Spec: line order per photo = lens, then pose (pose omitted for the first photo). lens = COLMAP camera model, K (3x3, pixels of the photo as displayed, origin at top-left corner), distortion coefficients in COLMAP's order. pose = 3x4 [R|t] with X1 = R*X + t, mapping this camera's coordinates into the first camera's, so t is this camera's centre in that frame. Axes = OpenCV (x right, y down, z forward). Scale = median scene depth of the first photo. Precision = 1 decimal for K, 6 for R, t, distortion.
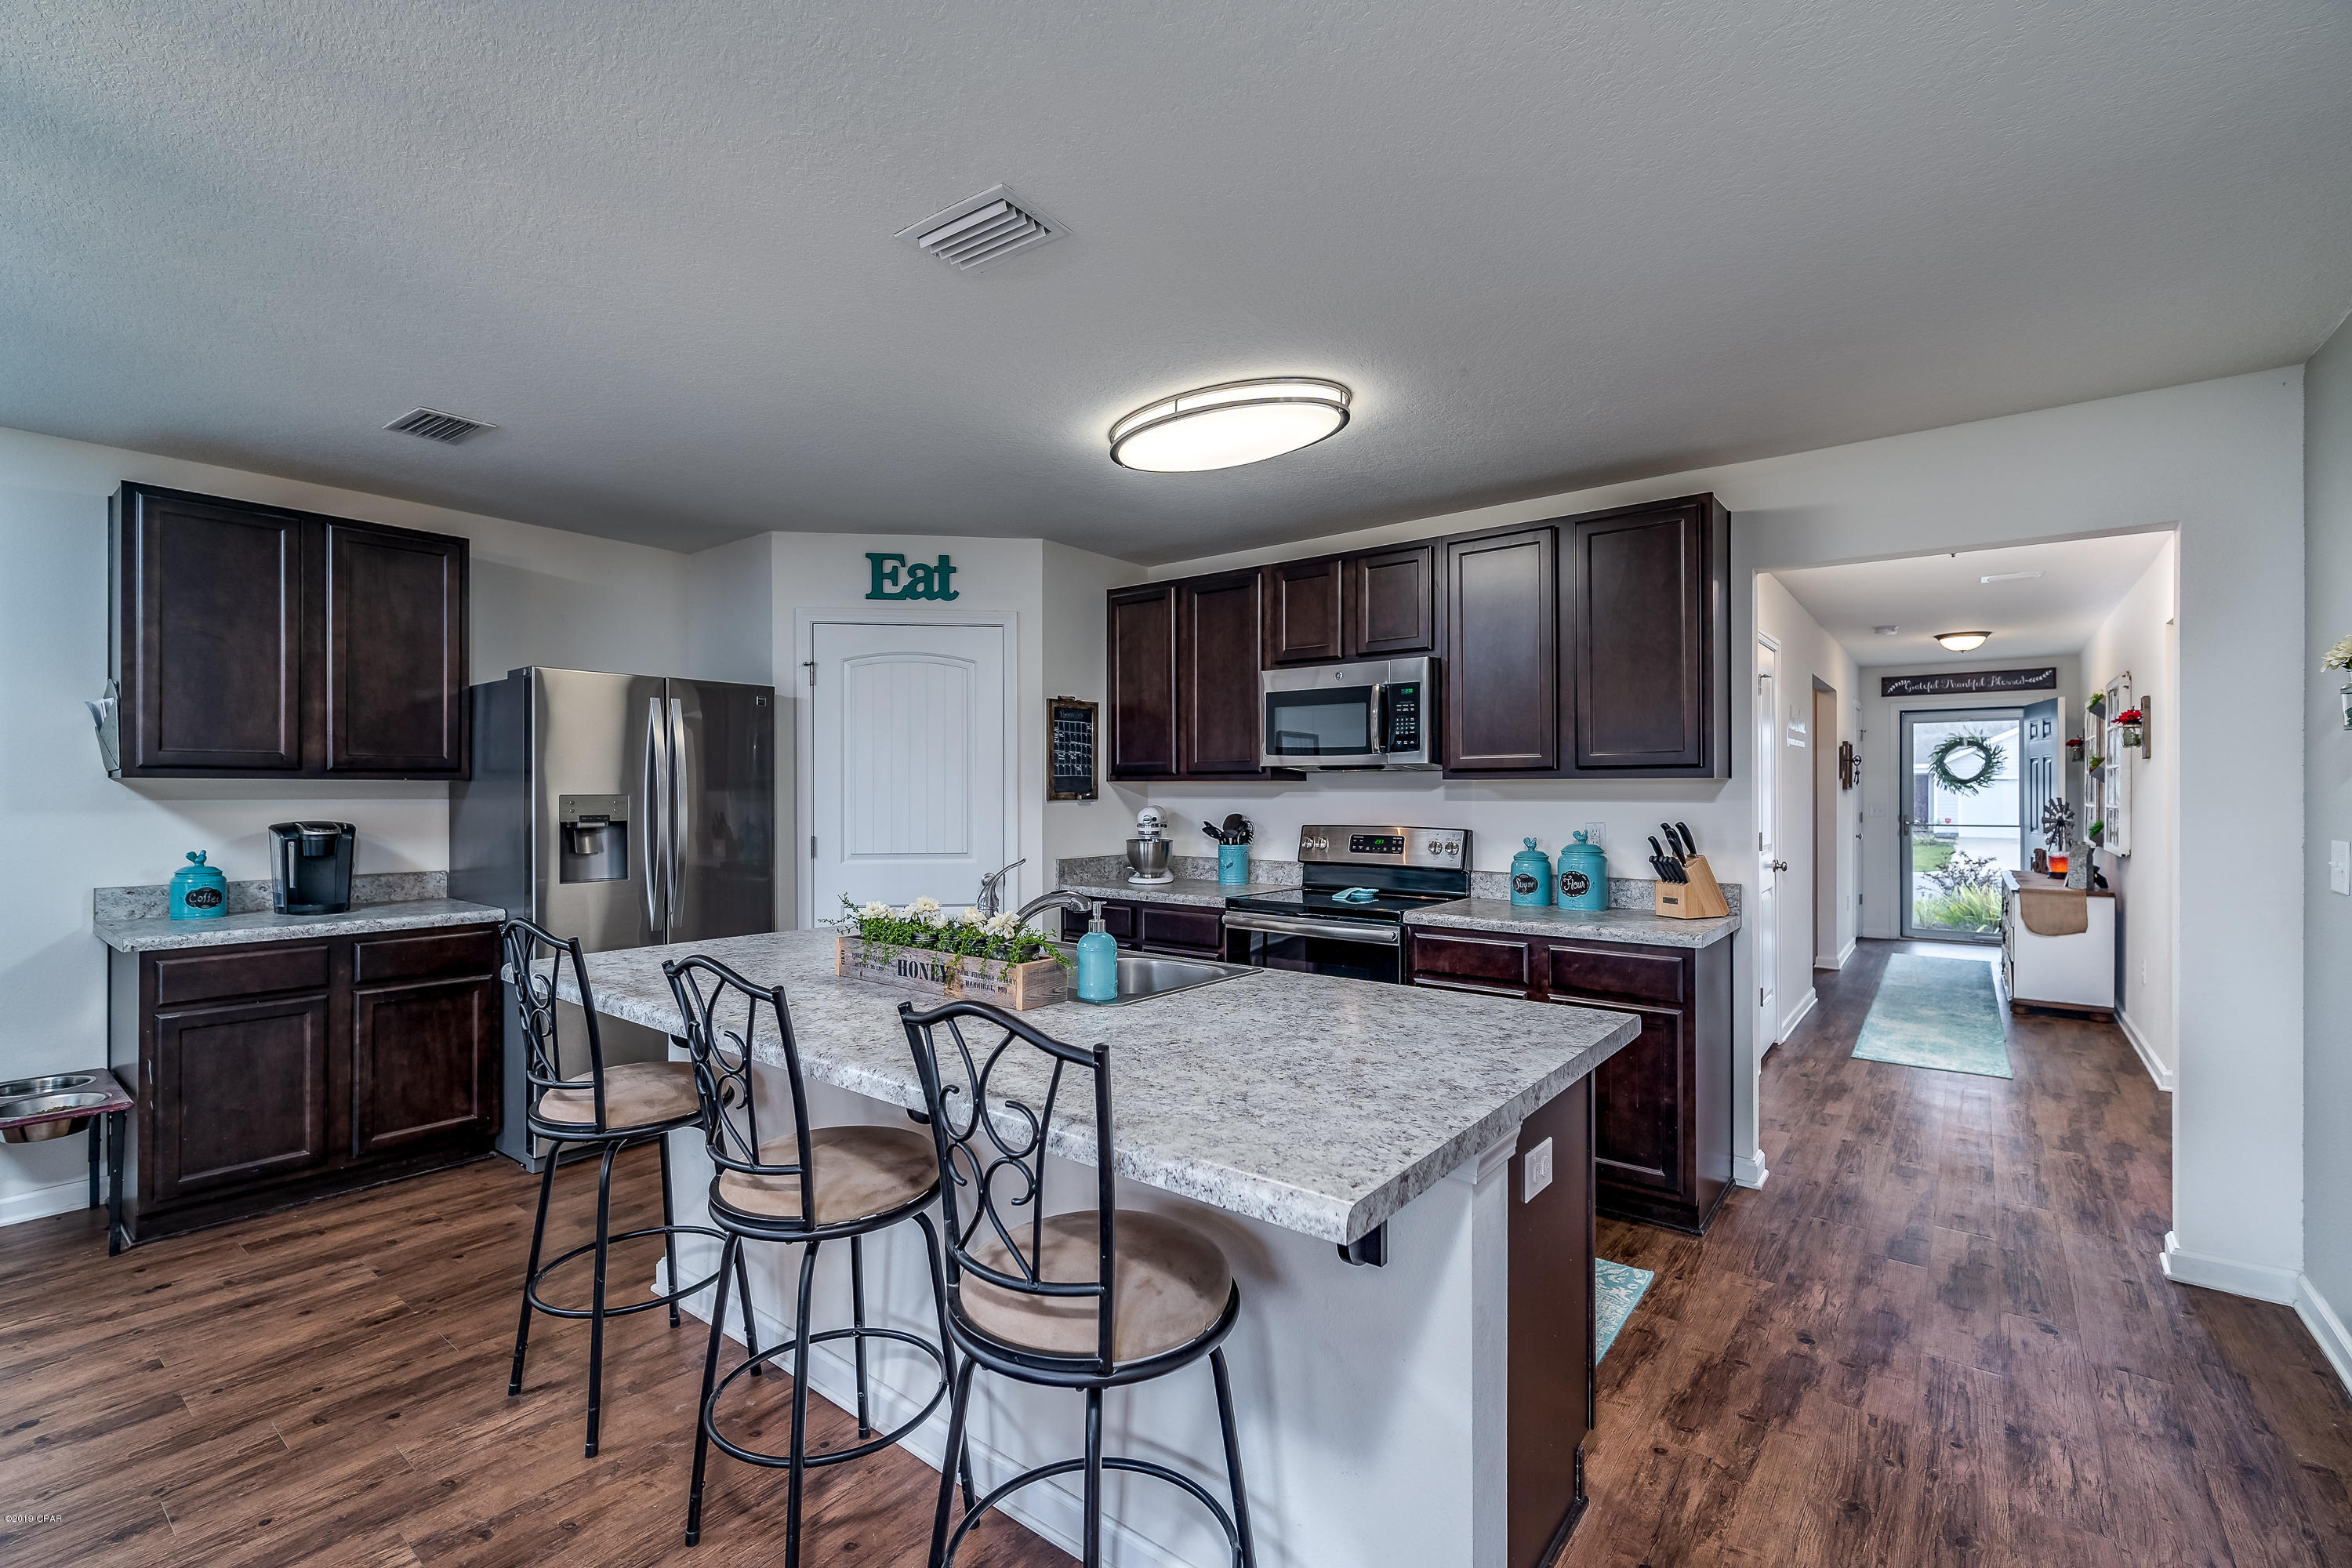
lens RADIAL K [[1018.9, 0, 1163.1], [0, 1018.9, 789.0], [0, 0, 1]] dist [0.005585, 0.001202]
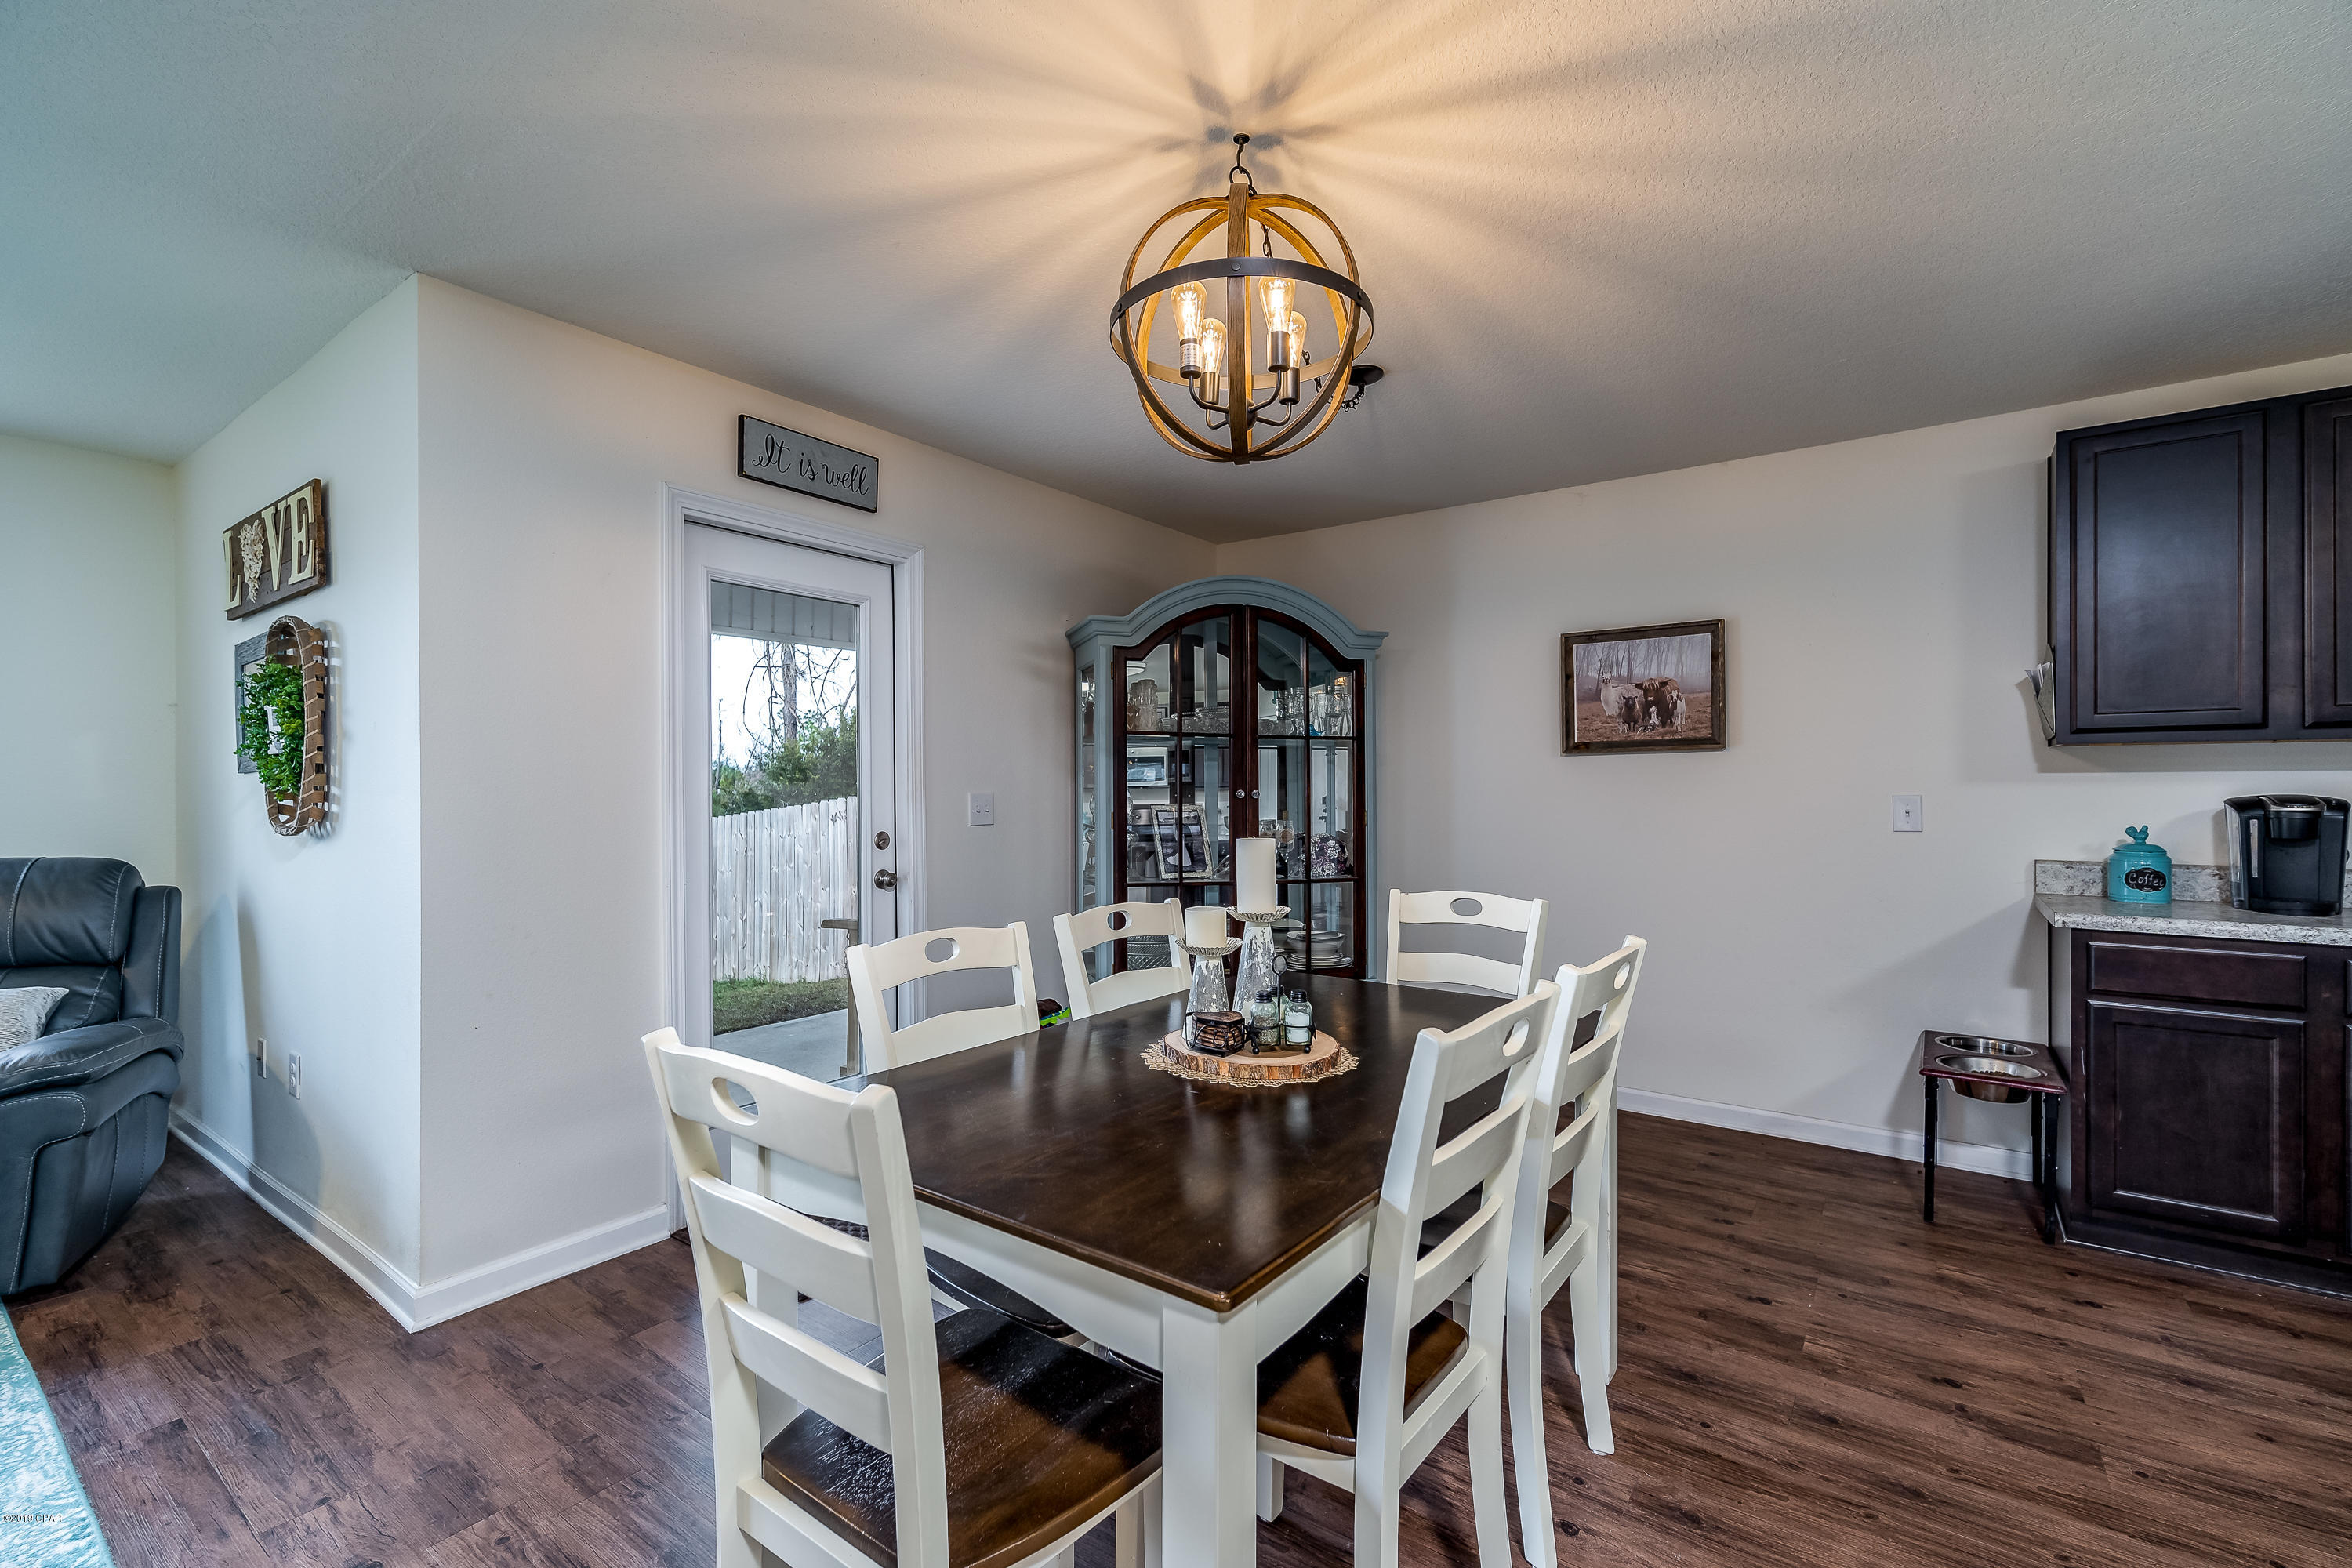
lens RADIAL K [[1018.9, 0, 1183.1], [0, 1018.9, 786.1], [0, 0, 1]] dist [0.005585, 0.001202]
pose [[0.033479, -0.001822, -0.999438, -0.082402], [0.013011, 0.999914, -0.001387, 0.016639], [0.999355, -0.012957, 0.033500, 0.146919]]
